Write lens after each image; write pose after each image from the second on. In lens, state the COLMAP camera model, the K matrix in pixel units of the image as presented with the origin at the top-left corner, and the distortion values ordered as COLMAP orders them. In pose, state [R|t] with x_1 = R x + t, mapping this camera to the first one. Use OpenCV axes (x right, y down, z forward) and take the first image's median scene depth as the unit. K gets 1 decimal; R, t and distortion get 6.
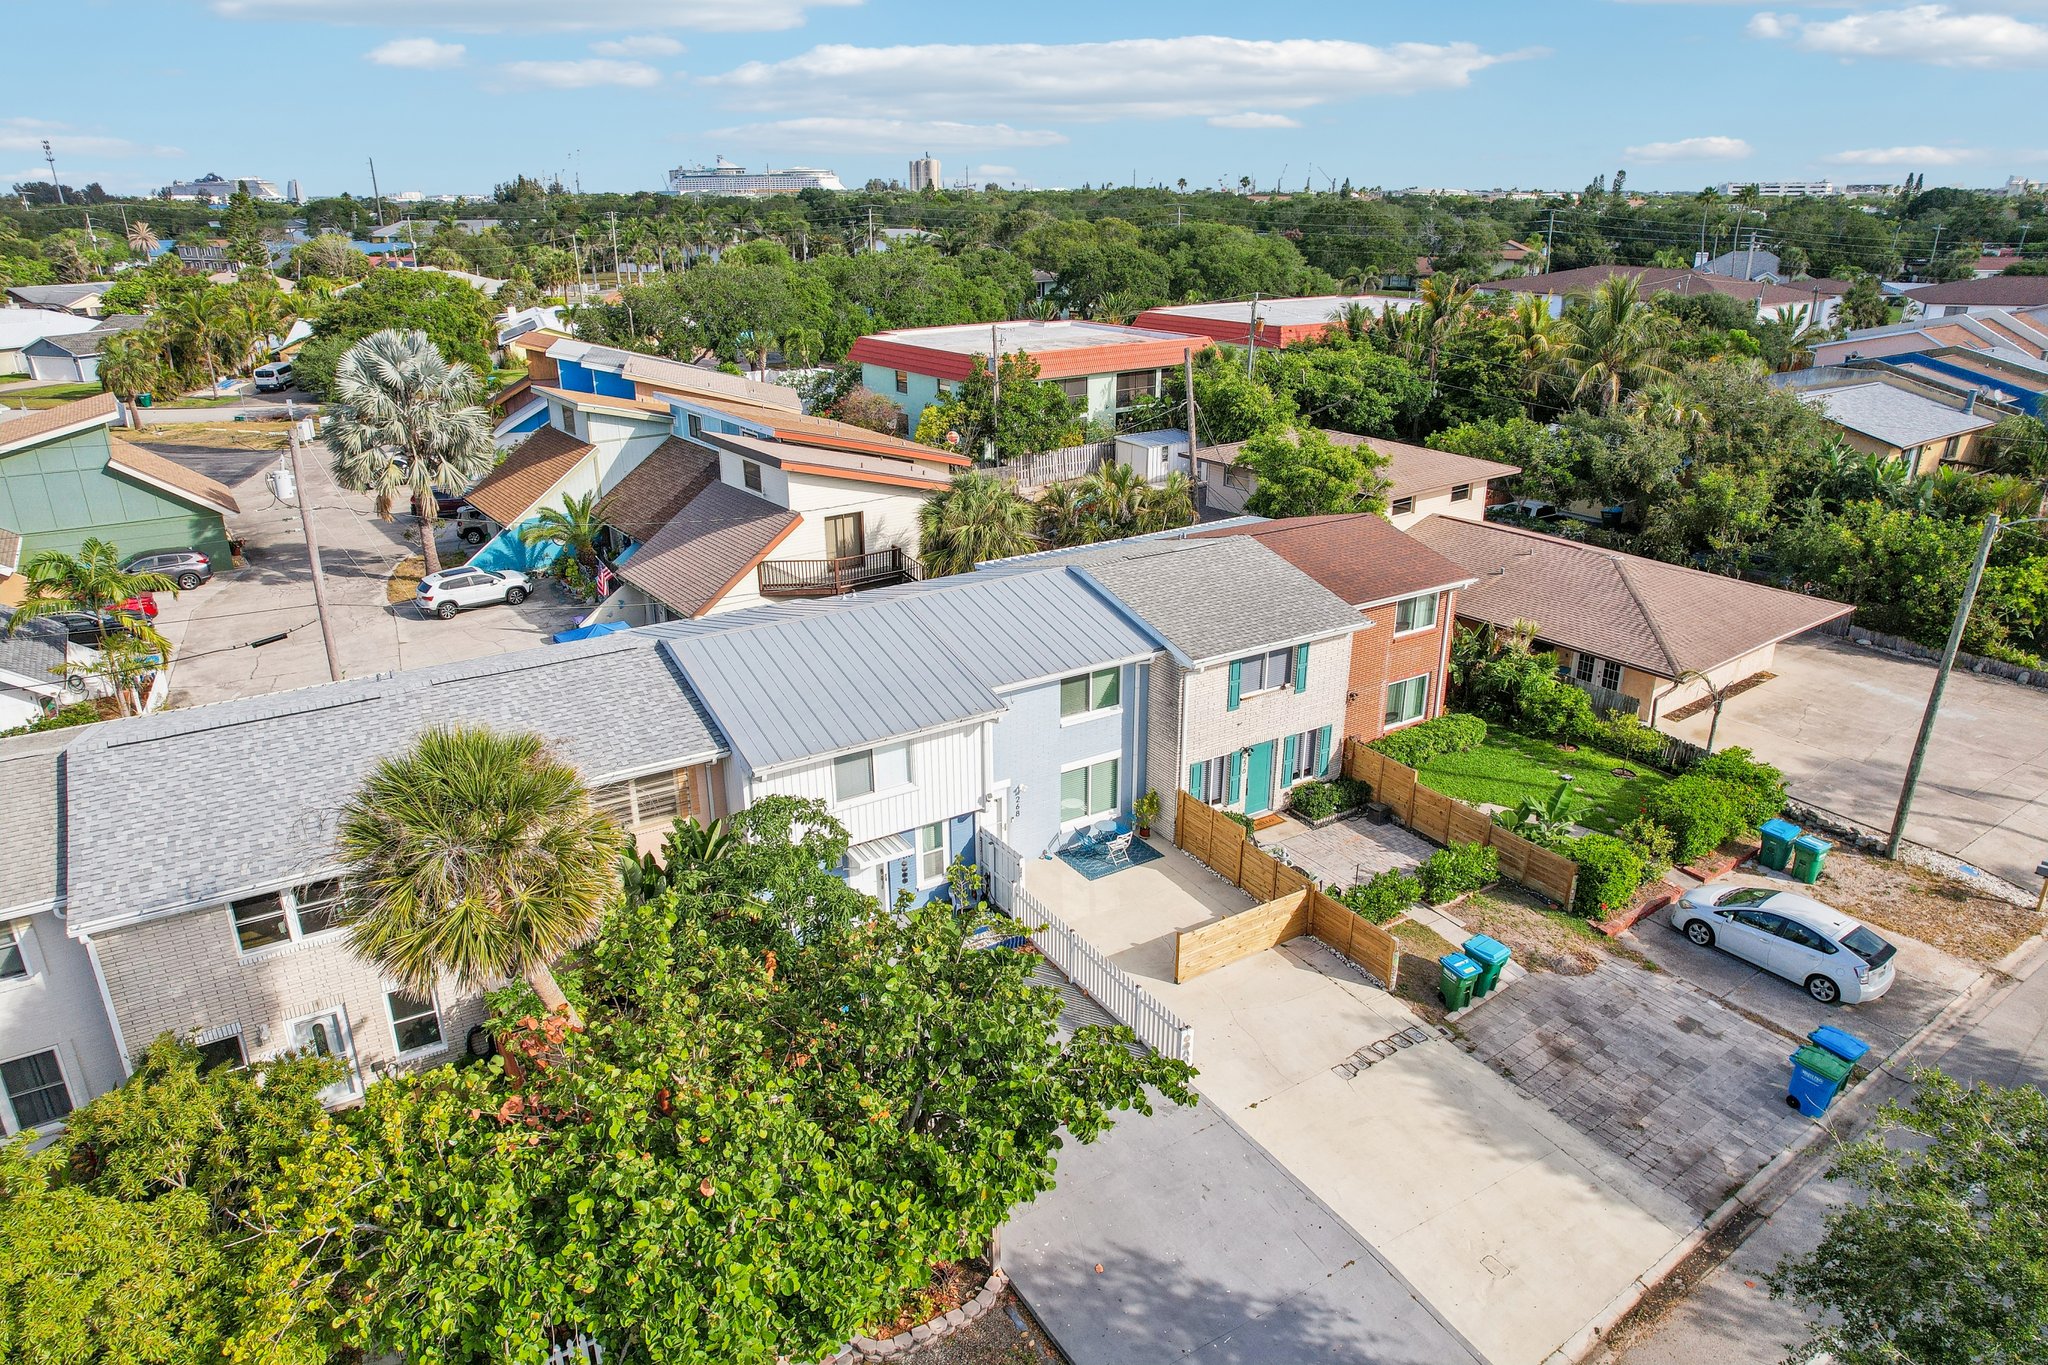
lens RADIAL K [[1320.4, 0, 1034.7], [0, 1320.4, 681.3], [0, 0, 1]] dist [-0.064231, 0.053906]
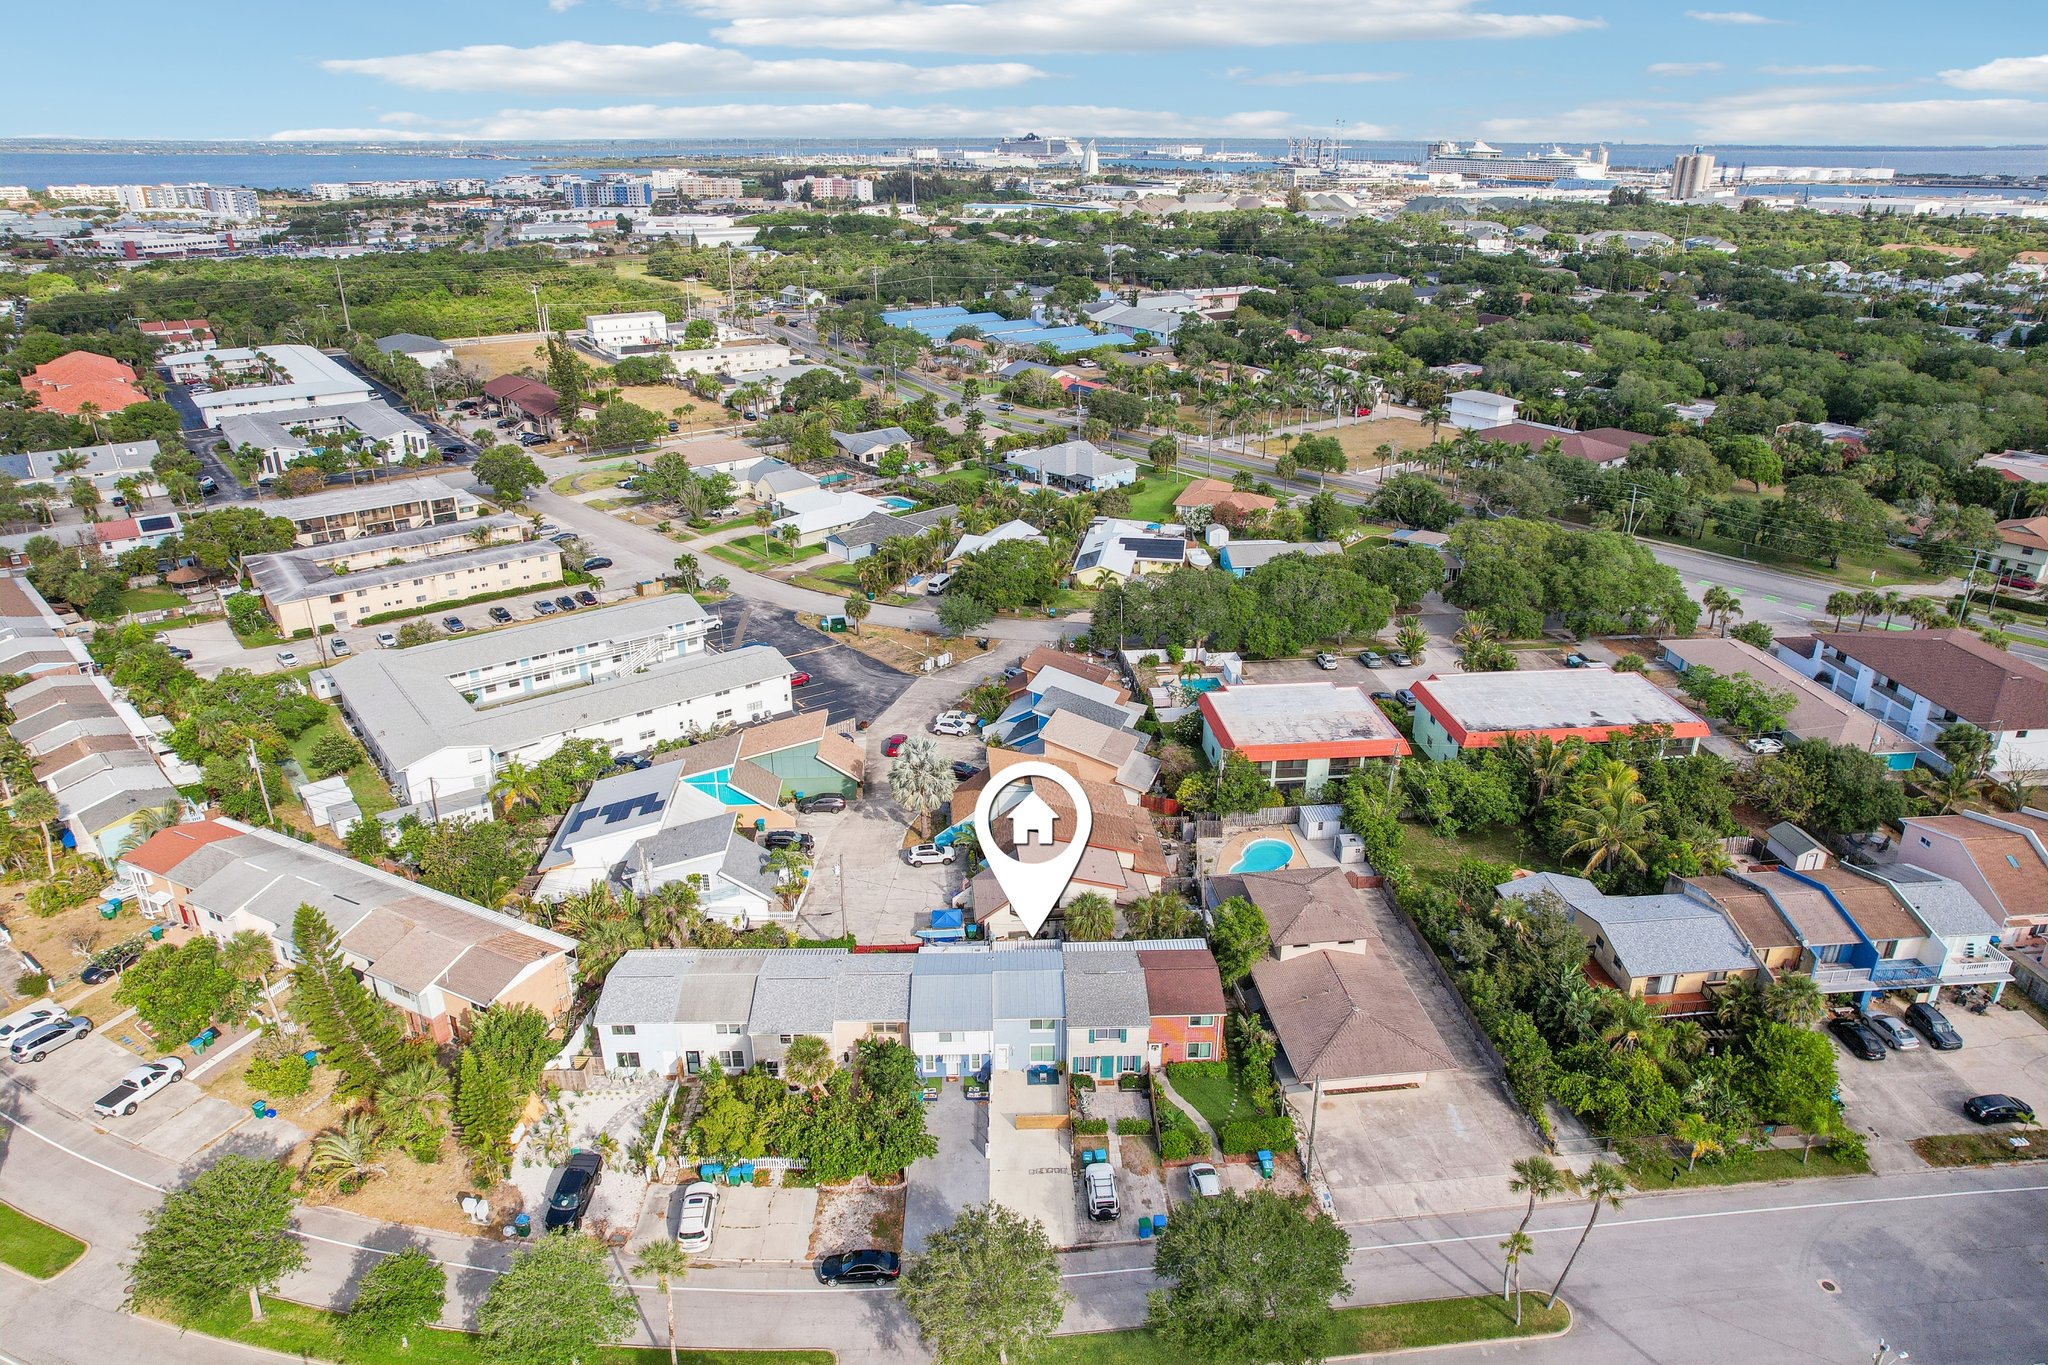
lens RADIAL K [[1320.4, 0, 1034.7], [0, 1320.4, 681.3], [0, 0, 1]] dist [-0.064231, 0.053906]
pose [[0.861778, 0.198525, -0.466826, 1.220172], [-0.186068, 0.979807, 0.073189, -0.931866], [0.471929, 0.023789, 0.881315, -1.573047]]
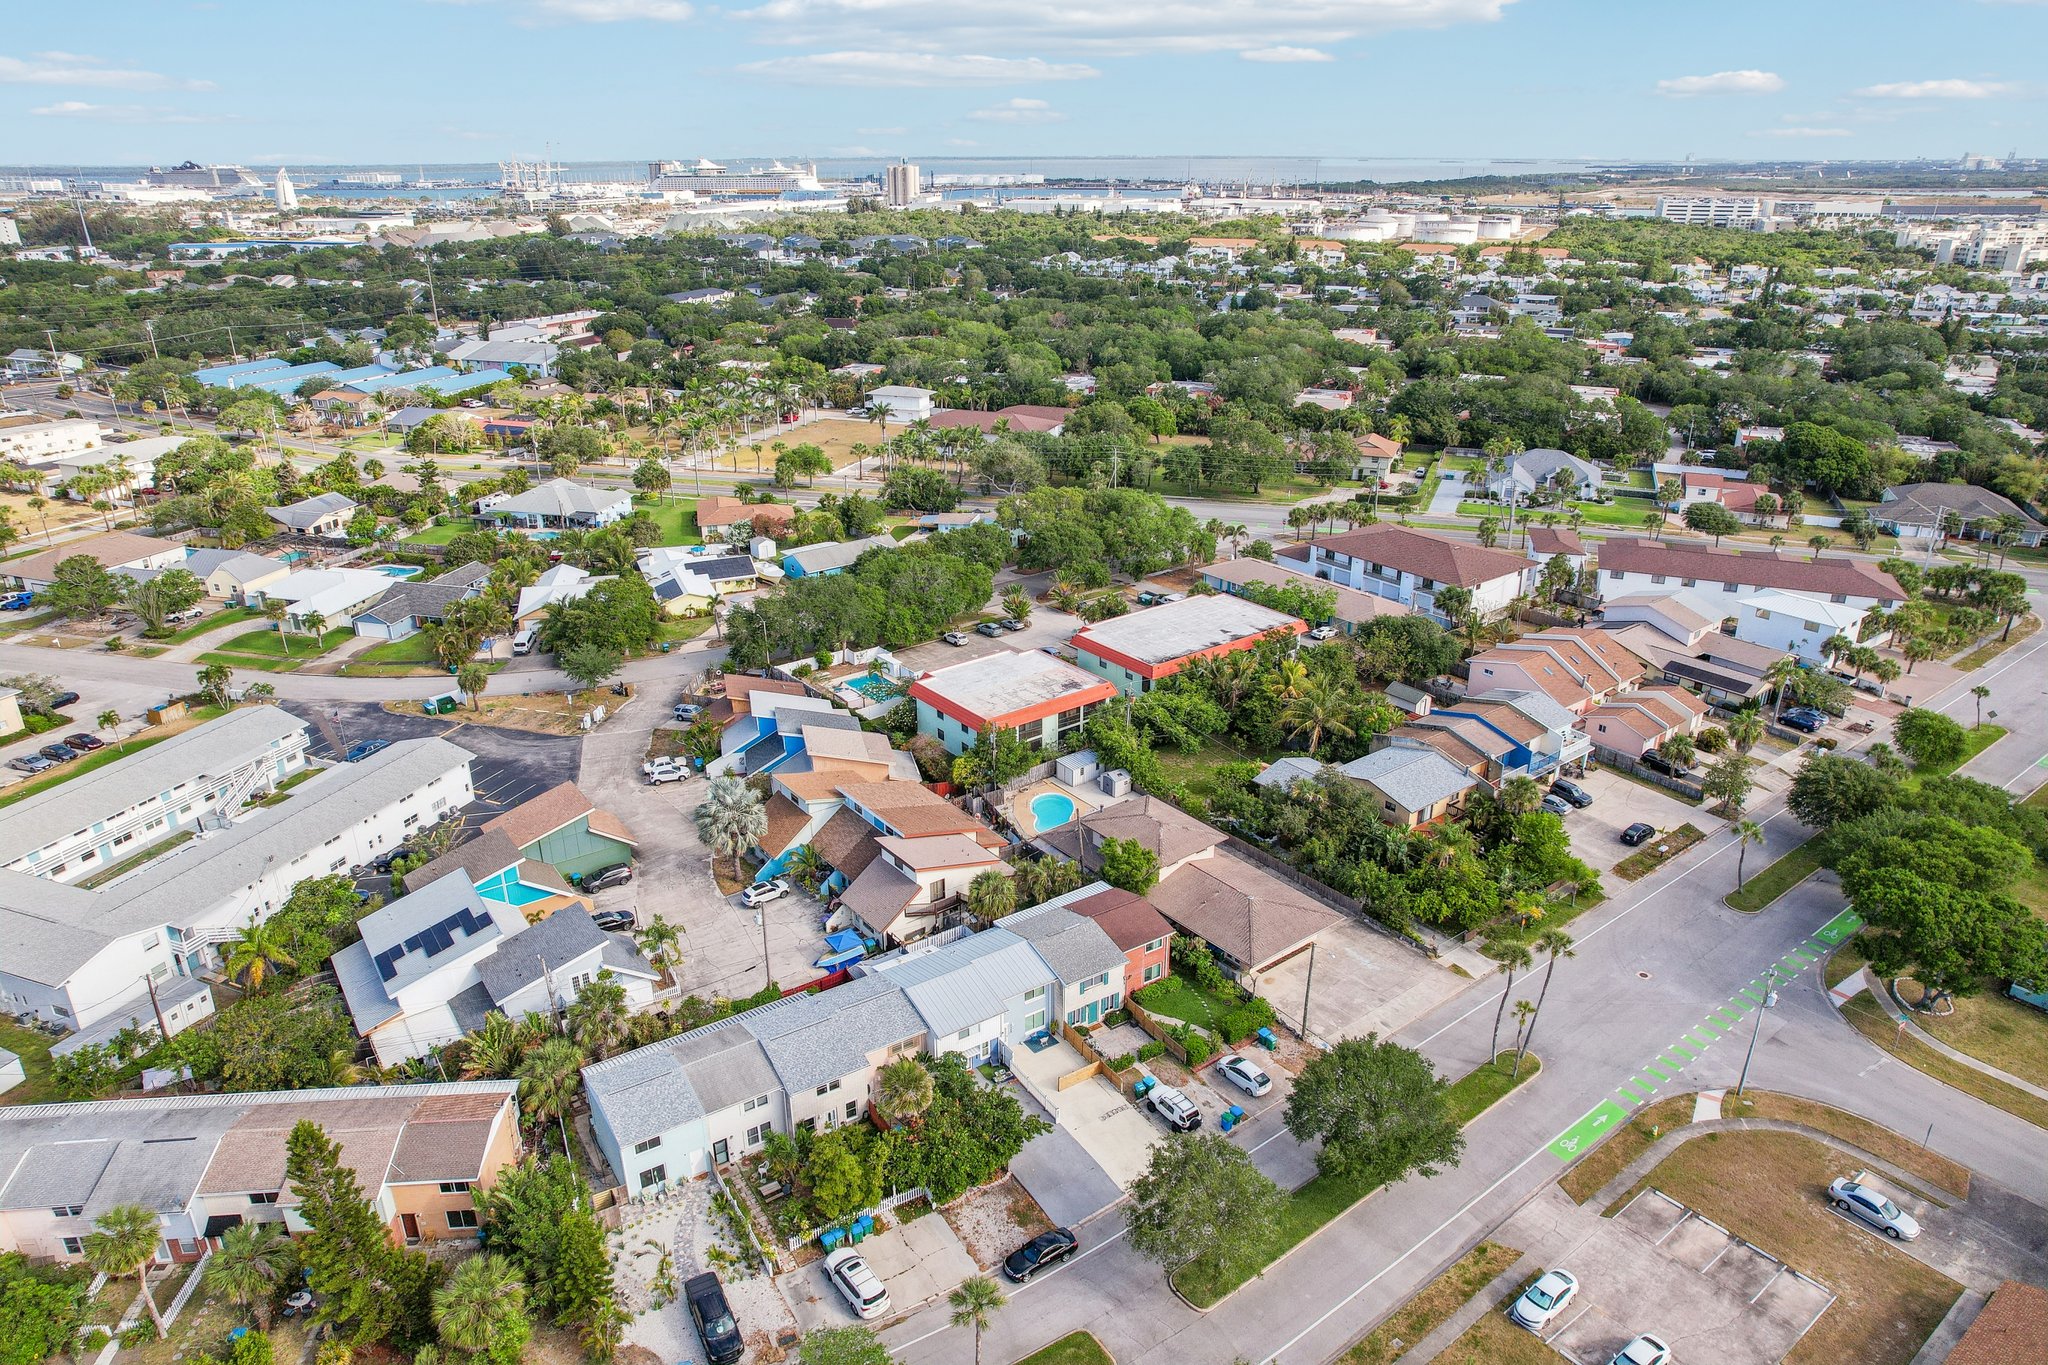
lens RADIAL K [[1297.4, 0, 1024.0], [0, 1297.4, 682.5], [0, 0, 1]] dist [-0.041780, 0.001765]
pose [[0.999918, -0.009429, 0.008705, -0.002040], [0.009242, 0.999731, 0.021283, -0.769725], [-0.008903, -0.021201, 0.999736, -1.983982]]
